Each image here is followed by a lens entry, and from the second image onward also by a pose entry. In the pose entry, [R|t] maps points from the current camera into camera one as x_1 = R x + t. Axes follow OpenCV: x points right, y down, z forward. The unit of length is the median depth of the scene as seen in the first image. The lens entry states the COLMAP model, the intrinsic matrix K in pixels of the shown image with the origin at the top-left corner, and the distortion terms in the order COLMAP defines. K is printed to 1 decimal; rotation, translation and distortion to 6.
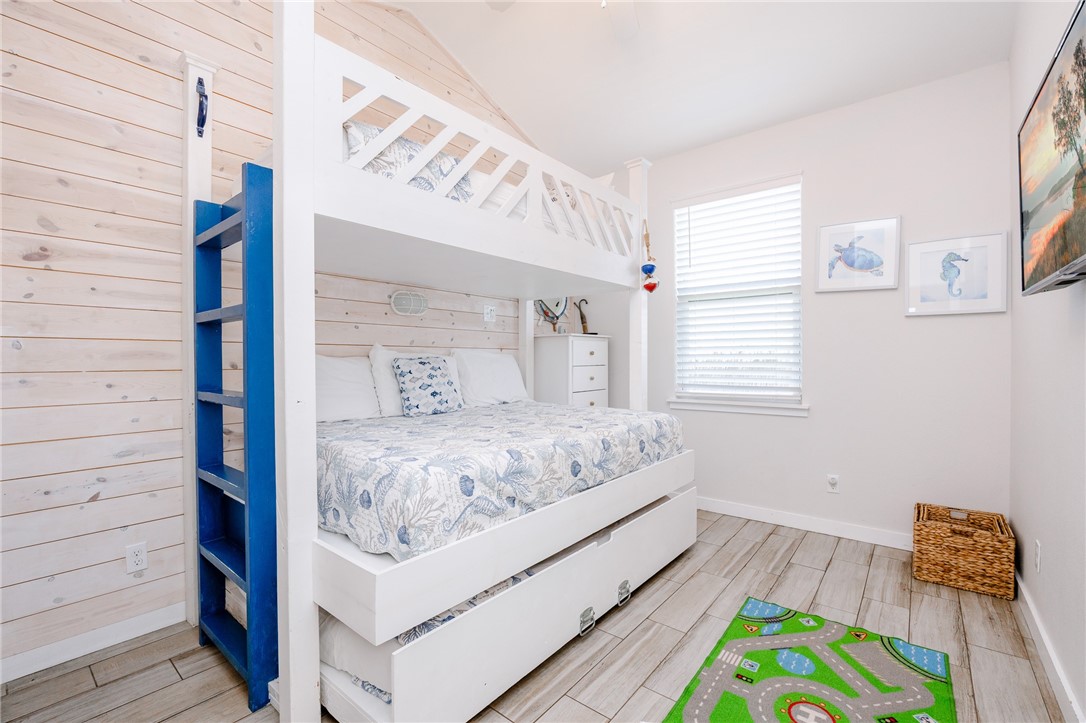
lens RADIAL K [[484.2, 0, 537.4], [0, 484.2, 363.0], [0, 0, 1]] dist [-0.013073, -0.000144]
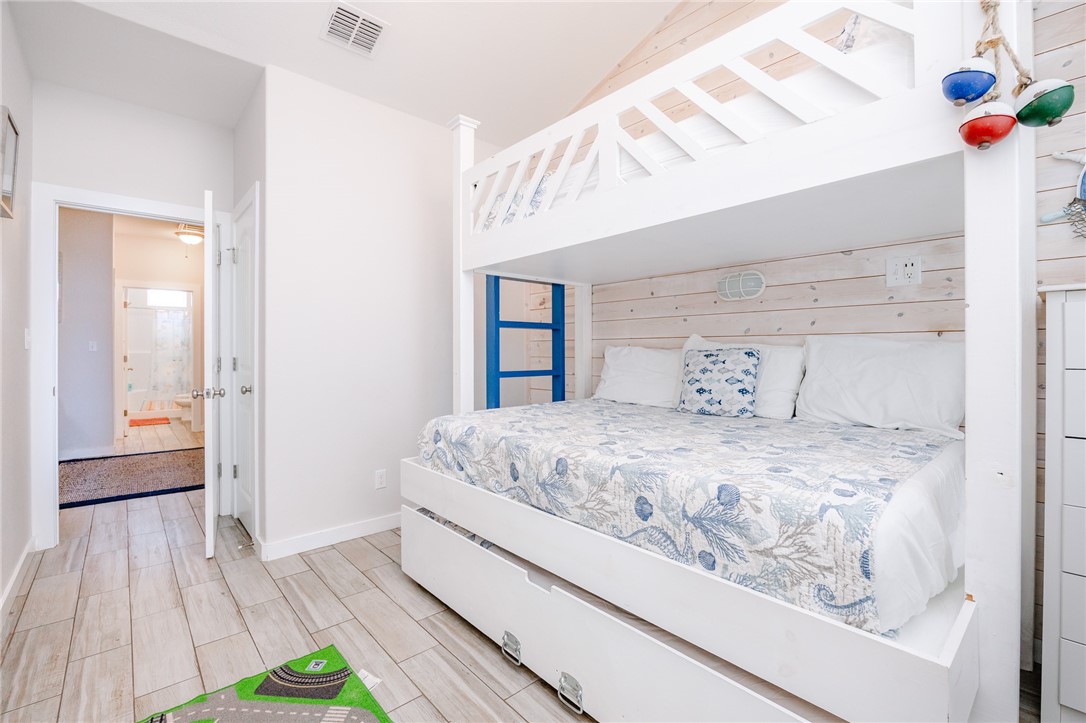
lens RADIAL K [[484.2, 0, 540.6], [0, 484.2, 351.5], [0, 0, 1]] dist [-0.013073, -0.000144]
pose [[-0.175592, 0.002452, -0.984460, 0.919291], [-0.006294, 0.999974, 0.003613, -0.010854], [0.984443, 0.006831, -0.175572, 1.151763]]
